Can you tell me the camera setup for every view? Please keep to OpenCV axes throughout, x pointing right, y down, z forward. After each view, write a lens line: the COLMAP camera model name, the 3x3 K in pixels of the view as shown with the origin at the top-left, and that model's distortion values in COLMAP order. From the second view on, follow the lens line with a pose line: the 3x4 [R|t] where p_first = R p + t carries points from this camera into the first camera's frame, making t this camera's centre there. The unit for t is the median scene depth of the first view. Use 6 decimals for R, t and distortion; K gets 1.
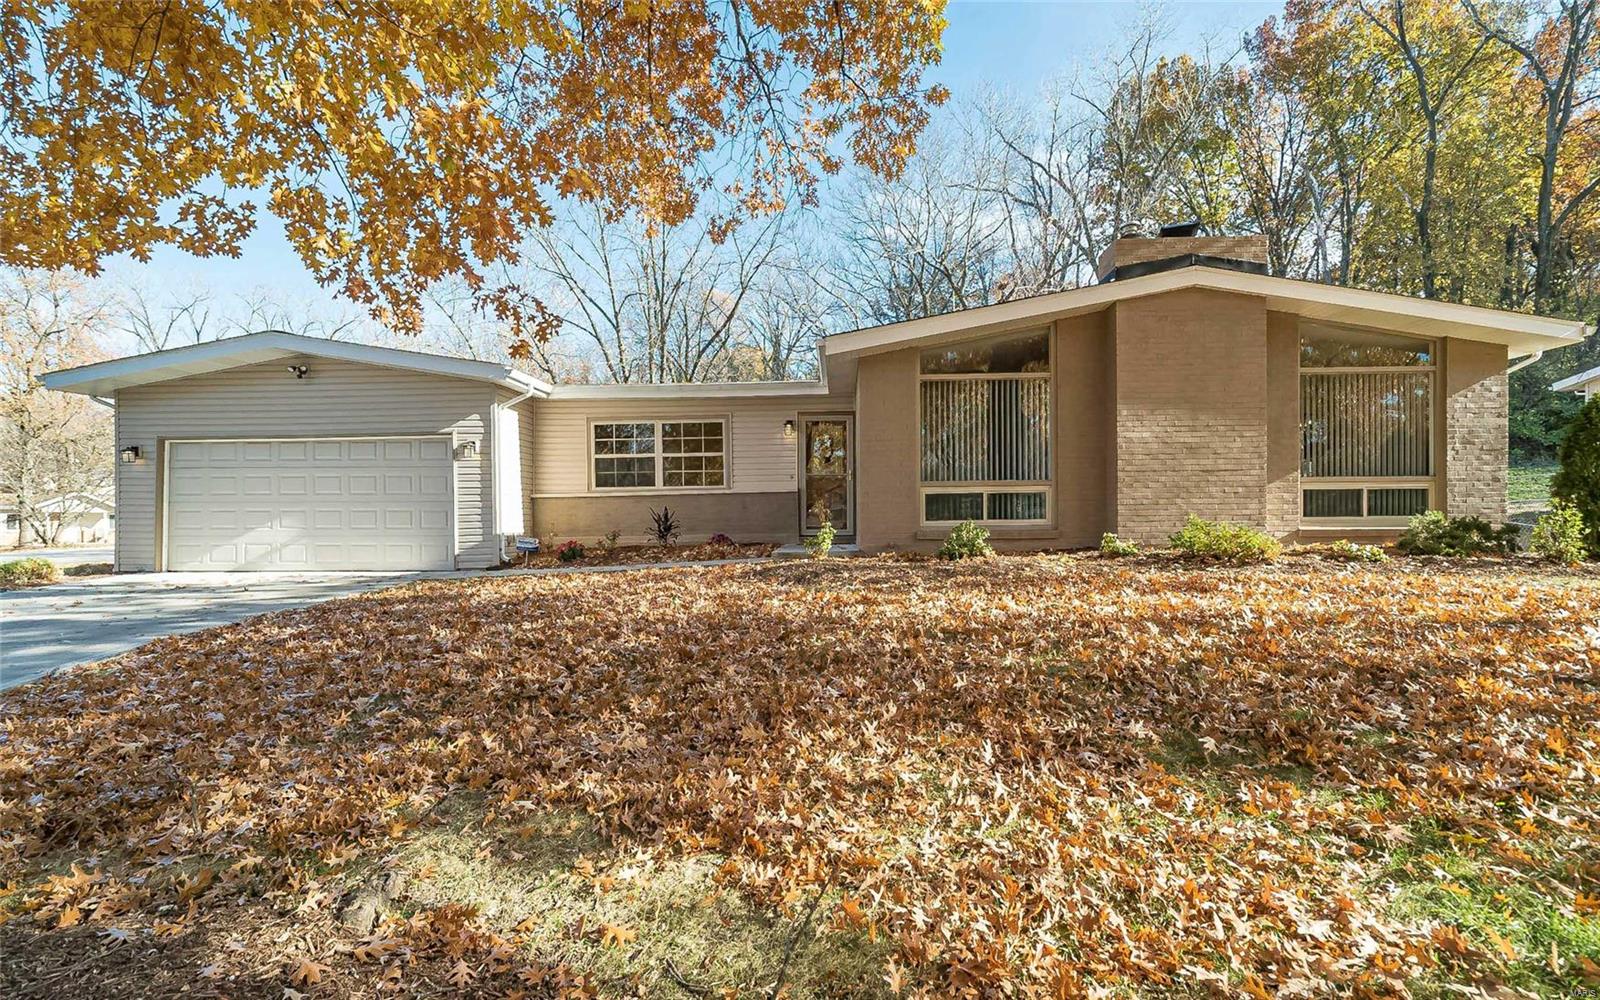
lens RADIAL K [[715.2, 0, 802.7], [0, 715.2, 465.9], [0, 0, 1]] dist [-0.002210, -0.000301]
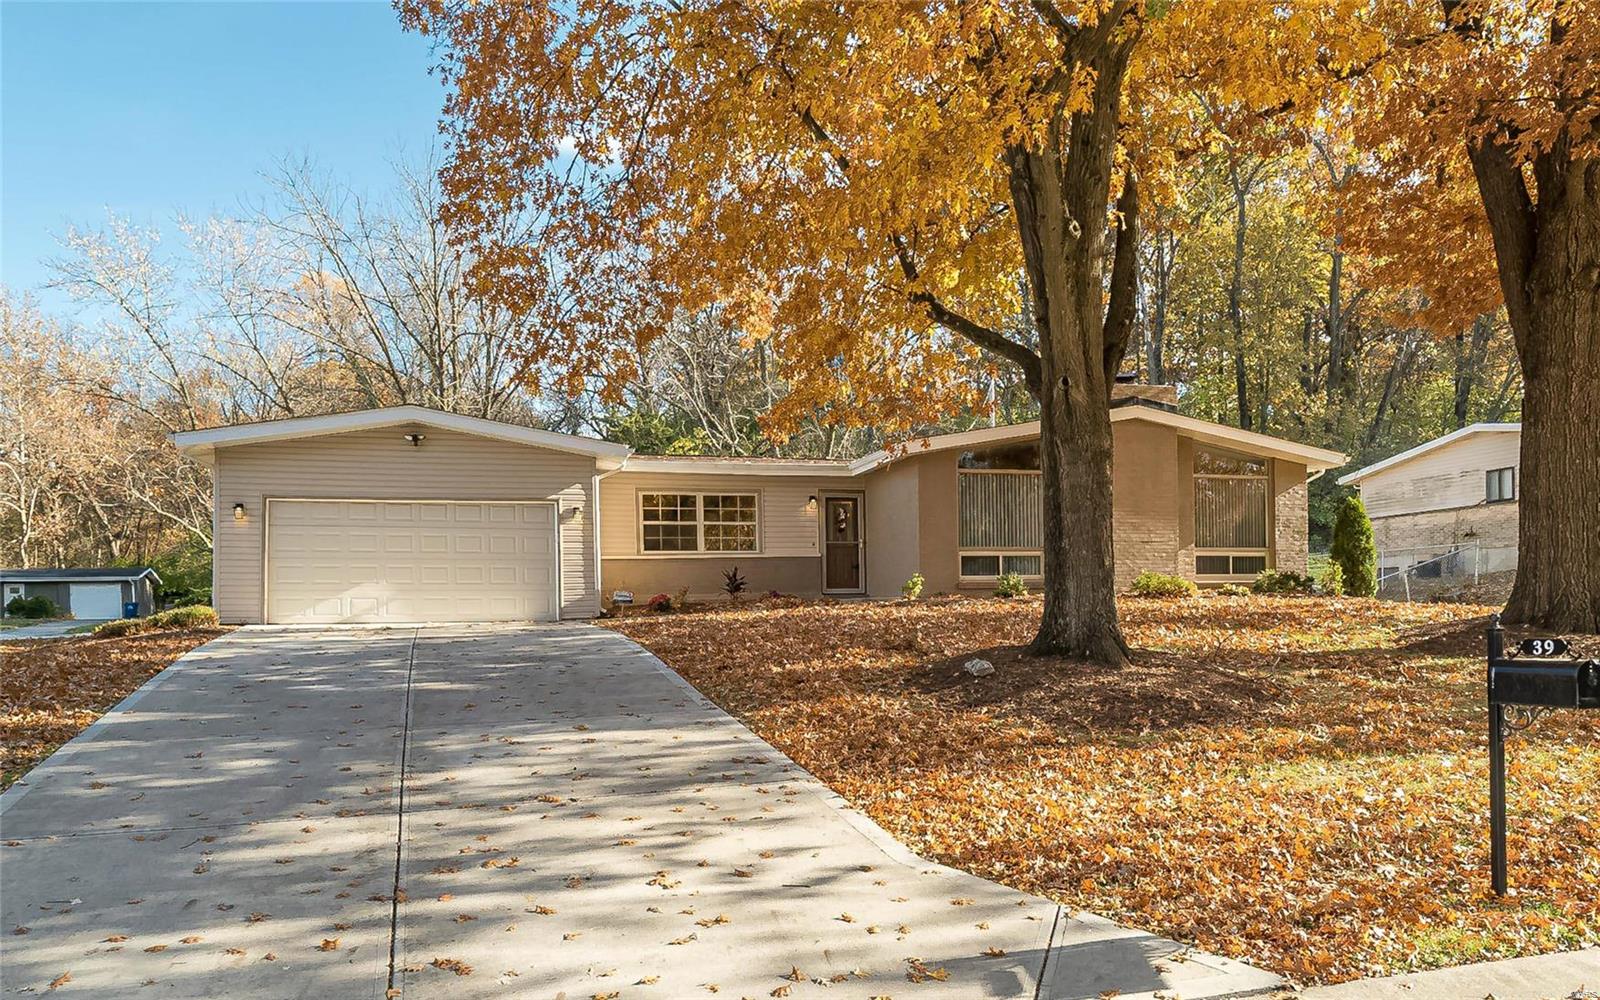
lens RADIAL K [[934.9, 0, 800.0], [0, 934.9, 500.0], [0, 0, 1]] dist [0.000125, 0.000107]
pose [[0.960236, 0.028762, 0.277705, -0.534040], [-0.015730, 0.998673, -0.049041, 0.021503], [-0.278747, 0.042722, 0.959414, -0.540133]]
